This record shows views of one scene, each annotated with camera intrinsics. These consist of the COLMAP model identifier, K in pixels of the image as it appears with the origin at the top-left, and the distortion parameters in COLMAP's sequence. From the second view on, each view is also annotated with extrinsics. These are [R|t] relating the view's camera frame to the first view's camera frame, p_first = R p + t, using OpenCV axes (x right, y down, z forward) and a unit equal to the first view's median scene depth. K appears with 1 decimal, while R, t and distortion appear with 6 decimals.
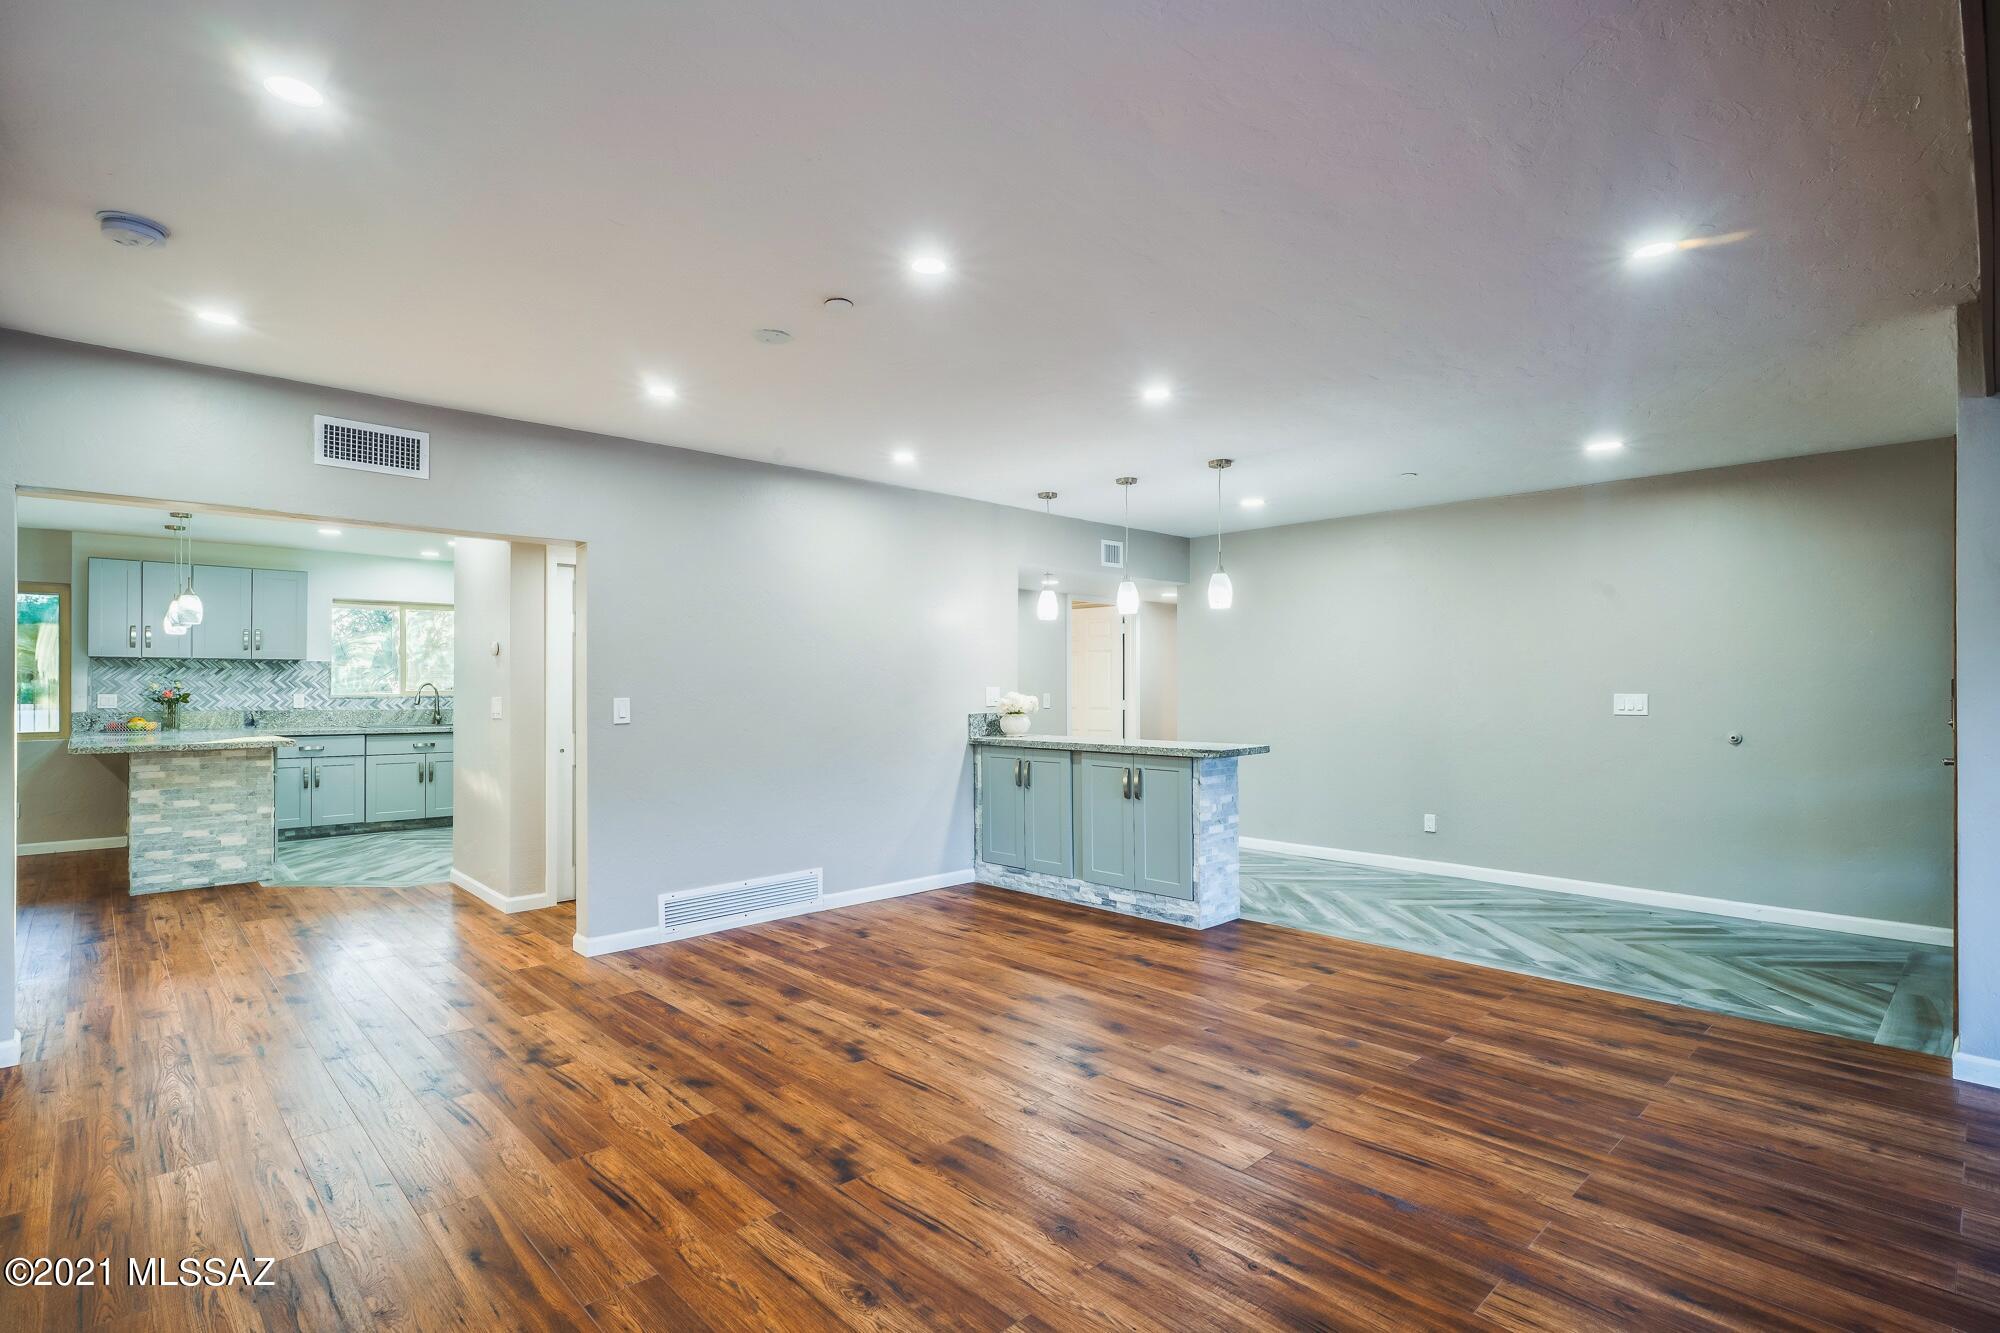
lens RADIAL K [[963.8, 0, 1004.0], [0, 963.8, 679.7], [0, 0, 1]] dist [-0.005578, 0.002964]
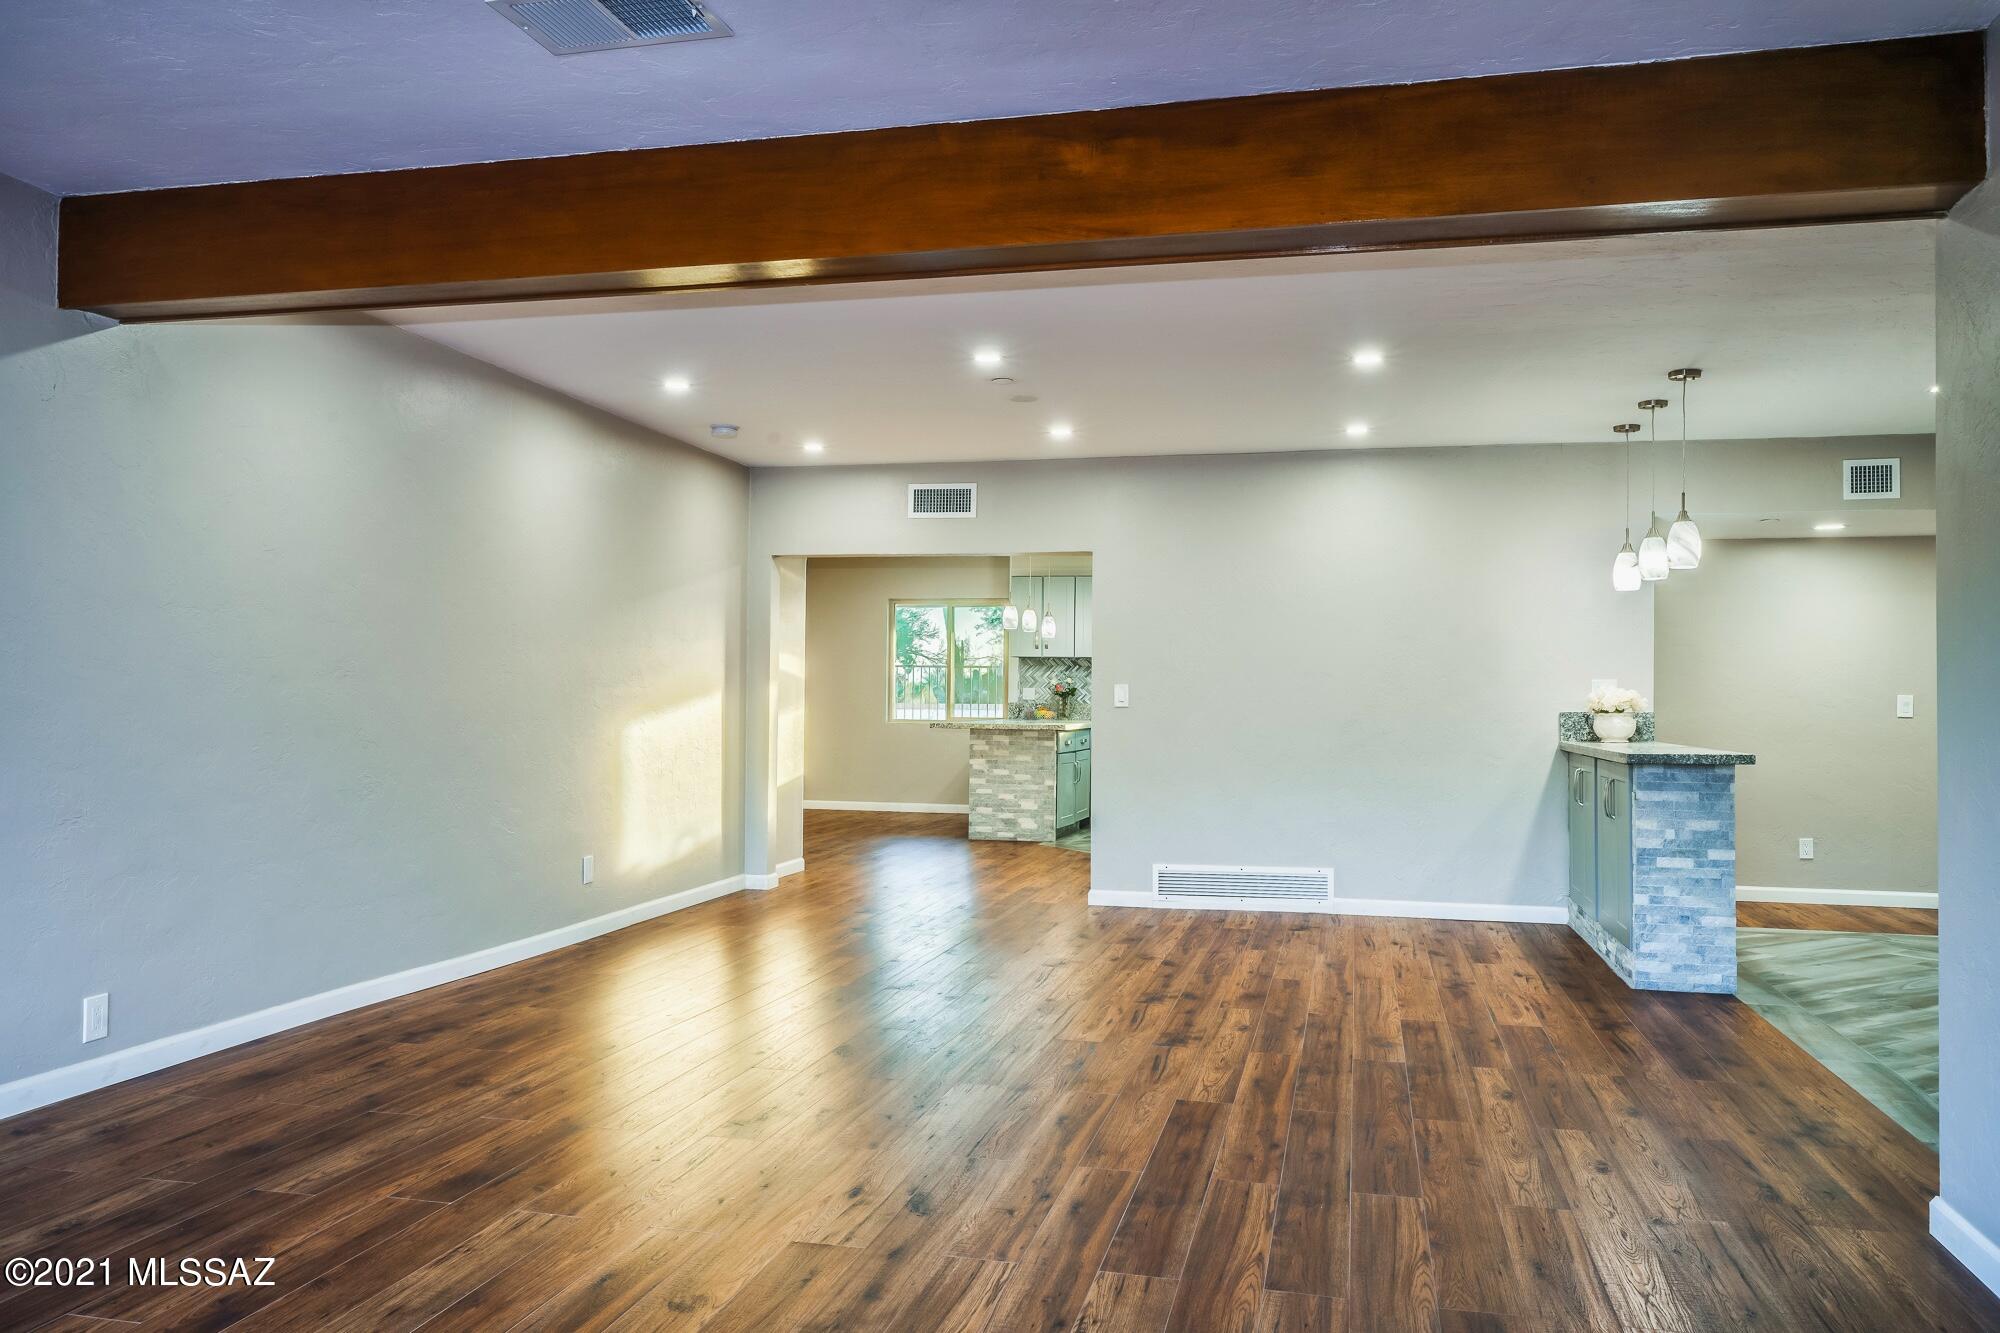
lens RADIAL K [[1487.3, 0, 1008.1], [0, 1487.3, 664.0], [0, 0, 1]] dist [-0.009650, -0.000963]
pose [[0.548409, -0.010599, -0.836143, 0.640746], [-0.004259, 0.999871, -0.015467, 0.014519], [0.836199, 0.012044, 0.548294, -0.049747]]
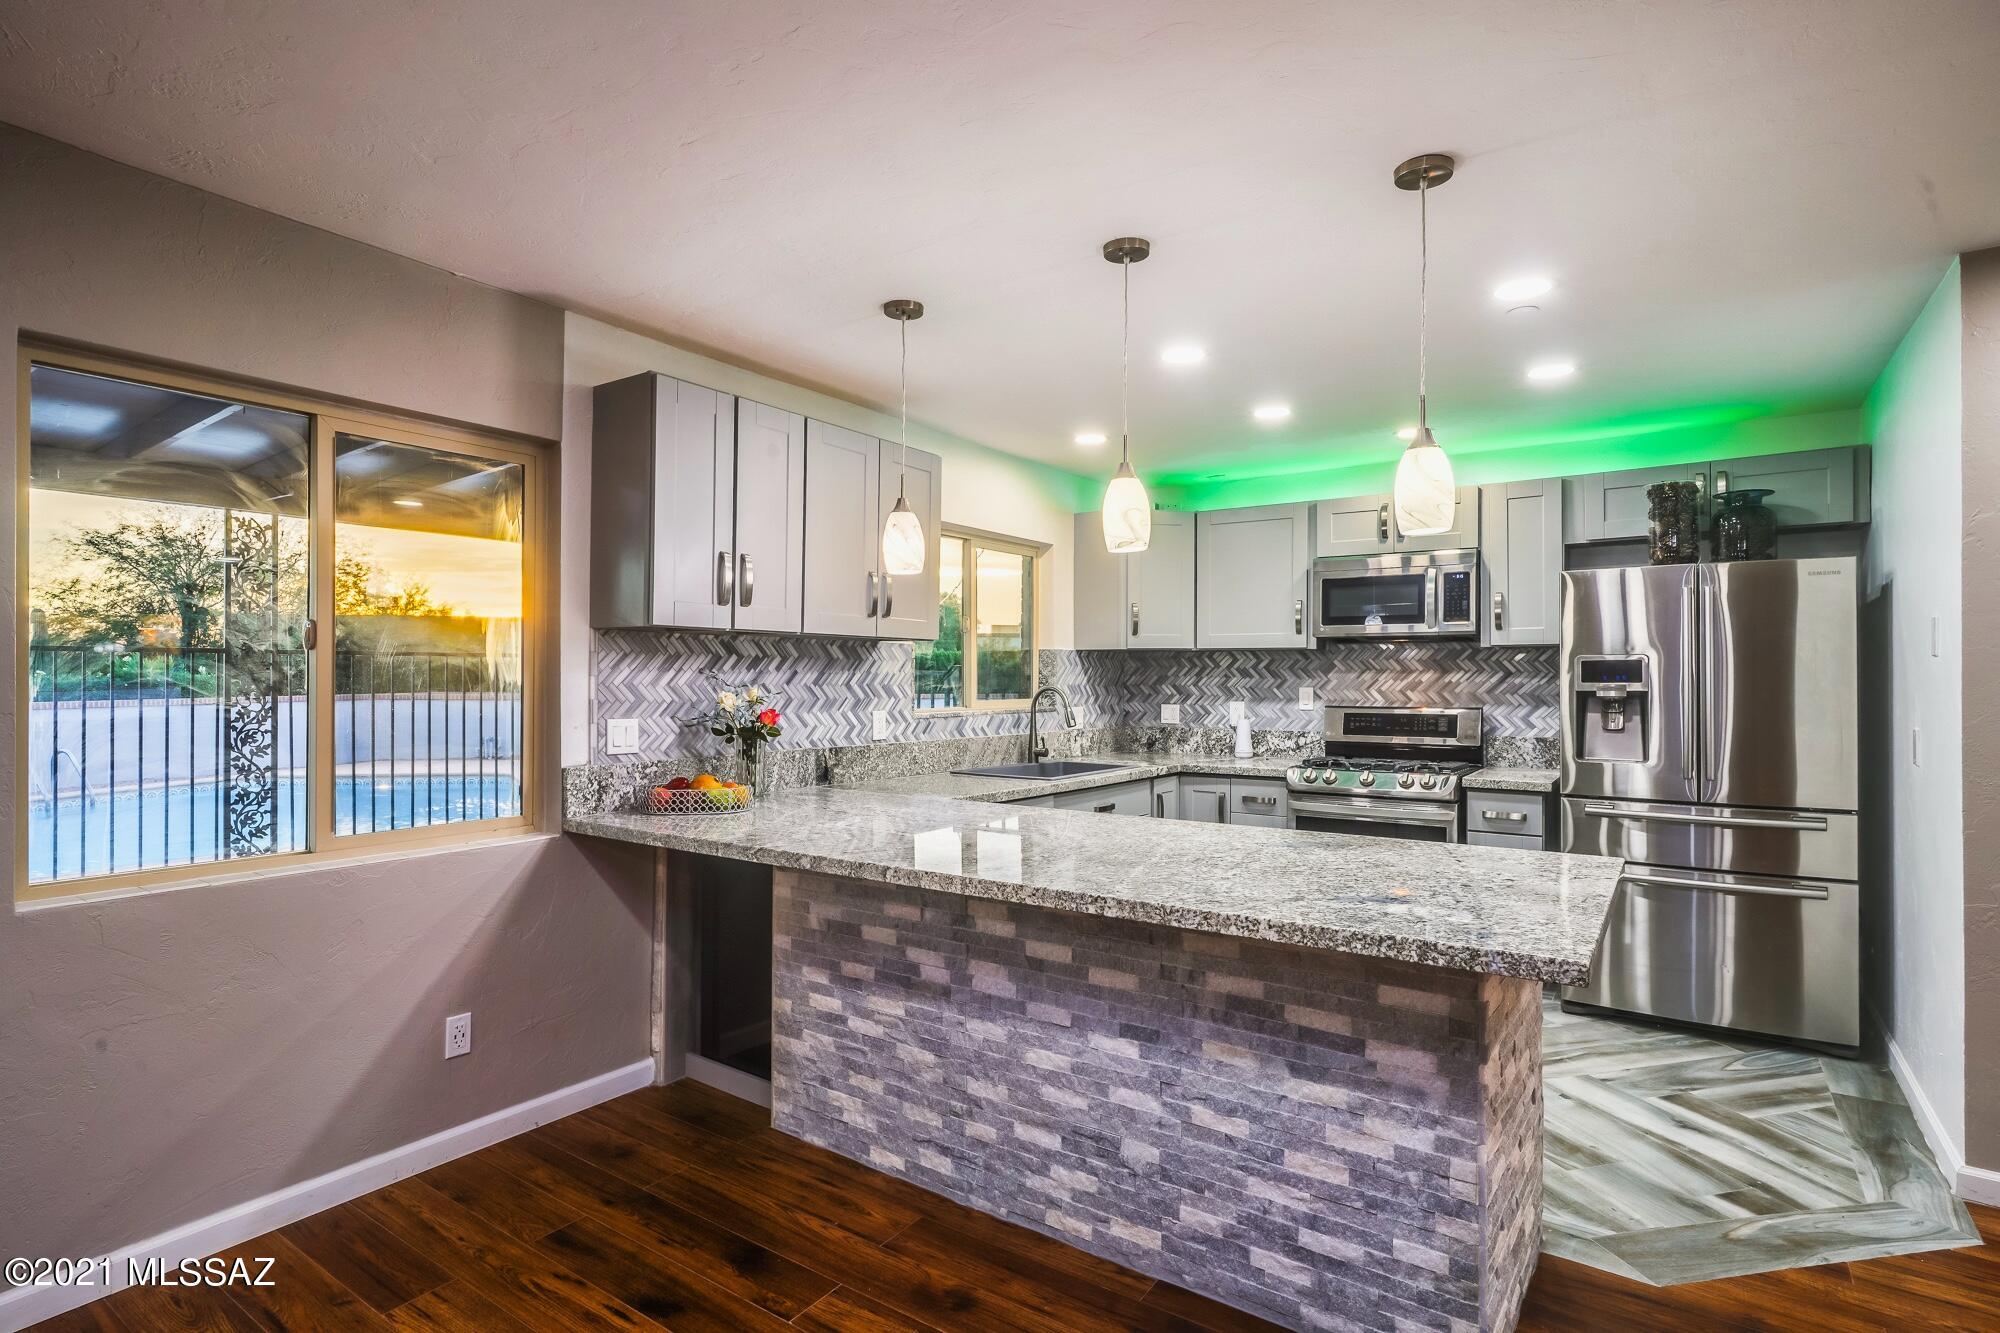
lens RADIAL K [[1014.7, 0, 996.7], [0, 1014.7, 678.5], [0, 0, 1]] dist [-0.011110, 0.006463]
pose [[0.981596, 0.002064, 0.190960, -0.892625], [-0.004397, 0.999921, 0.011791, -0.008354], [-0.190921, -0.012414, 0.981527, 0.568267]]
